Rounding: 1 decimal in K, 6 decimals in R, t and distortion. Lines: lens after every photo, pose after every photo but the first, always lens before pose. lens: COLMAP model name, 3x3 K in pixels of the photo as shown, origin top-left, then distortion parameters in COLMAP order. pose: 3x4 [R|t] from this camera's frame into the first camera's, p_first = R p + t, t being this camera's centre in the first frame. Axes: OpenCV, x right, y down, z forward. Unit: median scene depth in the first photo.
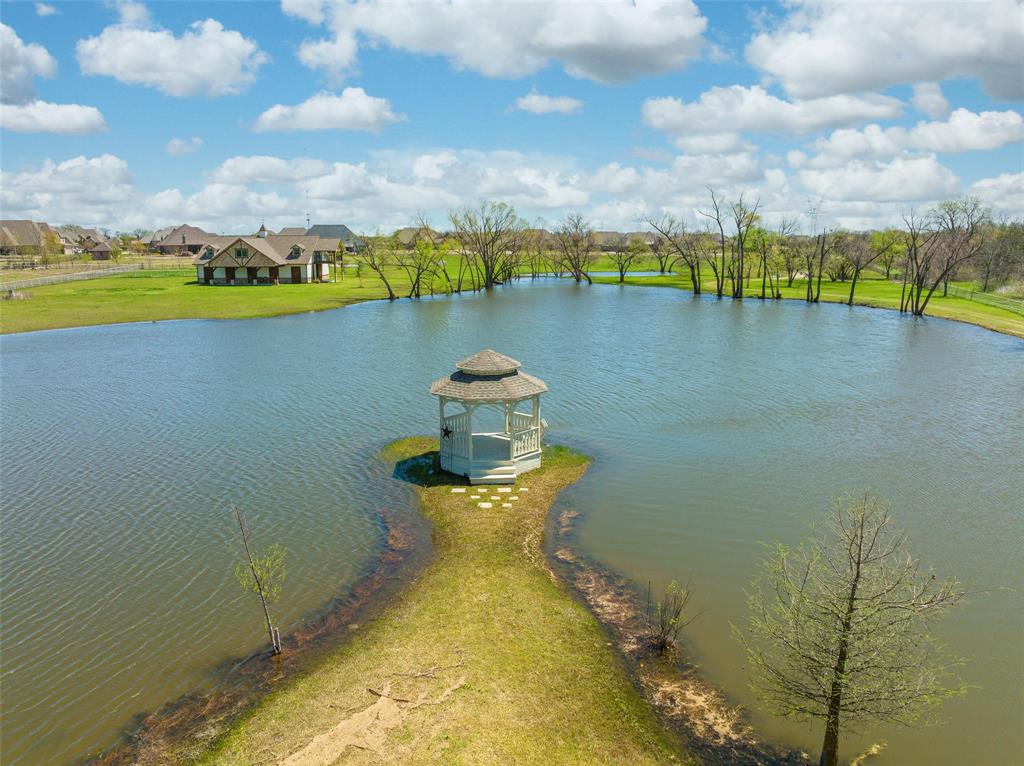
lens RADIAL K [[731.6, 0, 509.0], [0, 731.6, 382.5], [0, 0, 1]] dist [-0.008698, -0.013433]
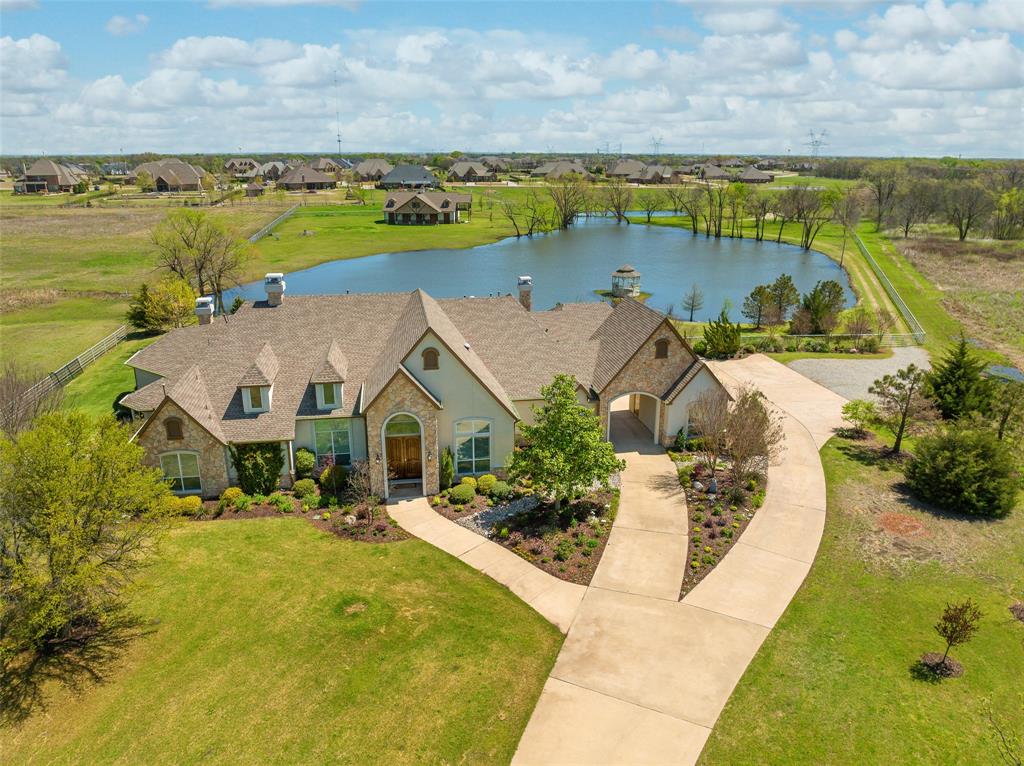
lens RADIAL K [[731.6, 0, 506.5], [0, 731.6, 385.9], [0, 0, 1]] dist [-0.008698, -0.013433]
pose [[0.999817, 0.010440, -0.016019, -0.152972], [-0.008543, 0.993416, 0.114245, 0.040366], [0.017106, -0.114087, 0.993323, -0.750837]]
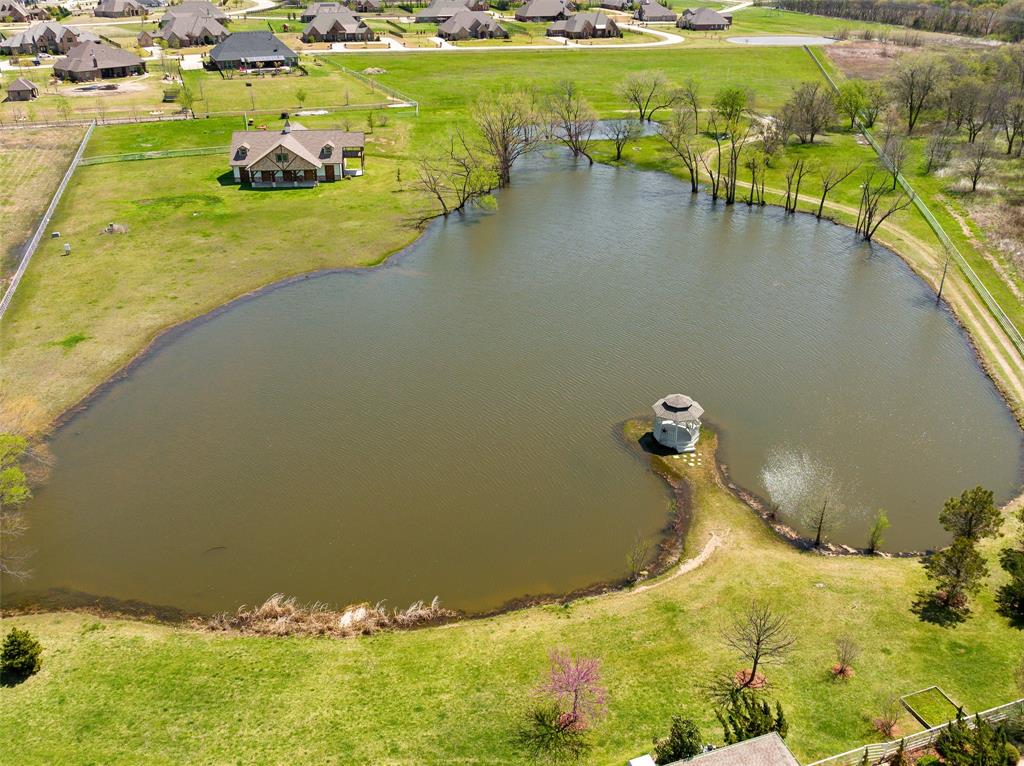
lens RADIAL K [[891.7, 0, 518.1], [0, 891.7, 379.7], [0, 0, 1]] dist [-0.016490, -0.019763]
pose [[0.990639, -0.057111, 0.123987, -0.231128], [0.023377, 0.965834, 0.258105, -0.217857], [-0.134491, -0.252791, 0.958128, -0.431587]]
